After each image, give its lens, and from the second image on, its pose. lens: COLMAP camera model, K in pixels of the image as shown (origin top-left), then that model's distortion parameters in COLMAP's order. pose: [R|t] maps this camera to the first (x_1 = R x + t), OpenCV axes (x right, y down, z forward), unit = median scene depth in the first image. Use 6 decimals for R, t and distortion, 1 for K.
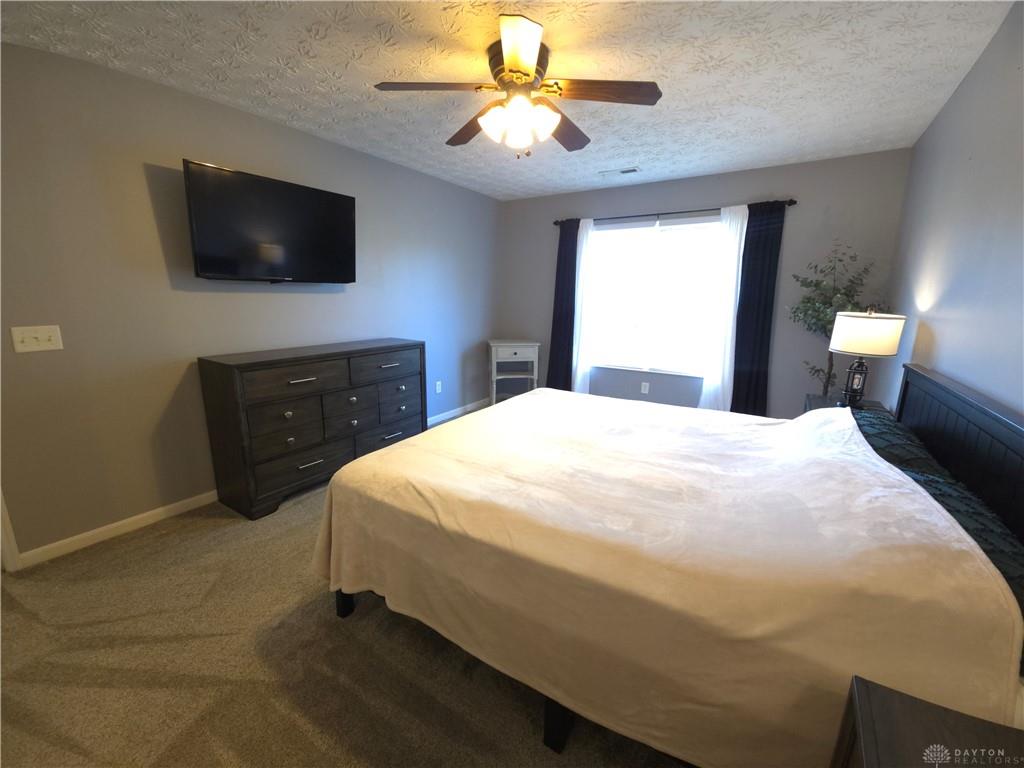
lens RADIAL K [[414.9, 0, 513.4], [0, 414.9, 382.6], [0, 0, 1]] dist [0.010534, -0.007581]
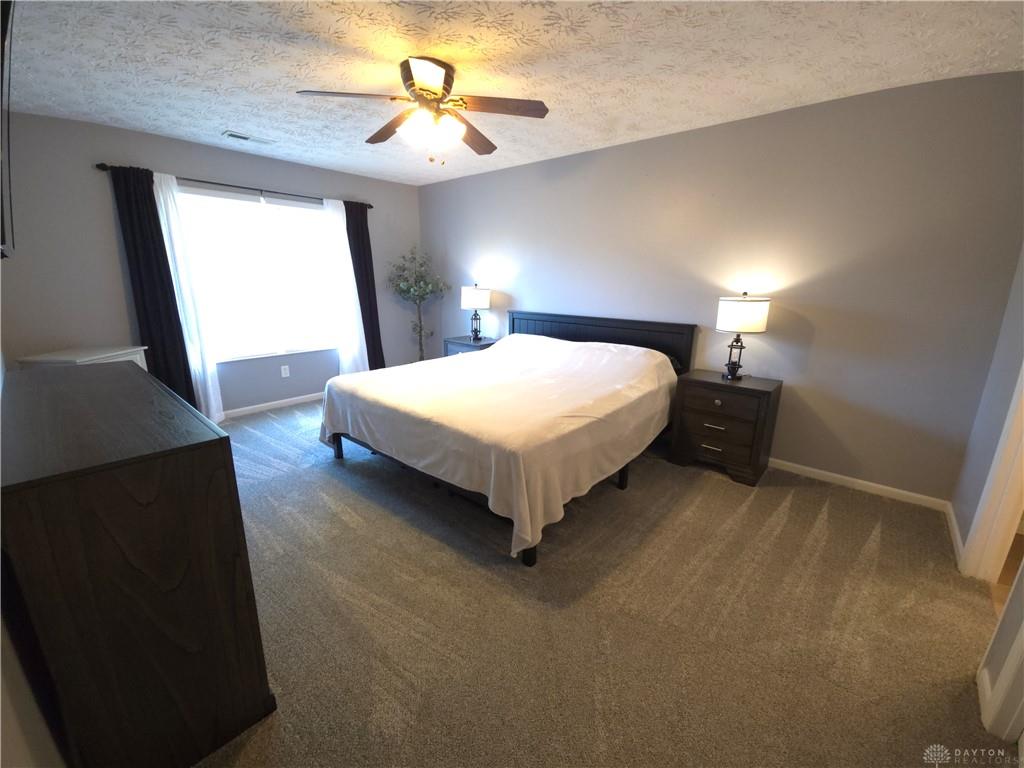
lens RADIAL K [[414.9, 0, 513.7], [0, 414.9, 383.0], [0, 0, 1]] dist [0.010534, -0.007581]
pose [[0.155953, -0.253610, 0.954652, -0.650127], [0.196389, 0.955144, 0.221658, -0.087155], [-0.968044, 0.152914, 0.198764, 0.346990]]
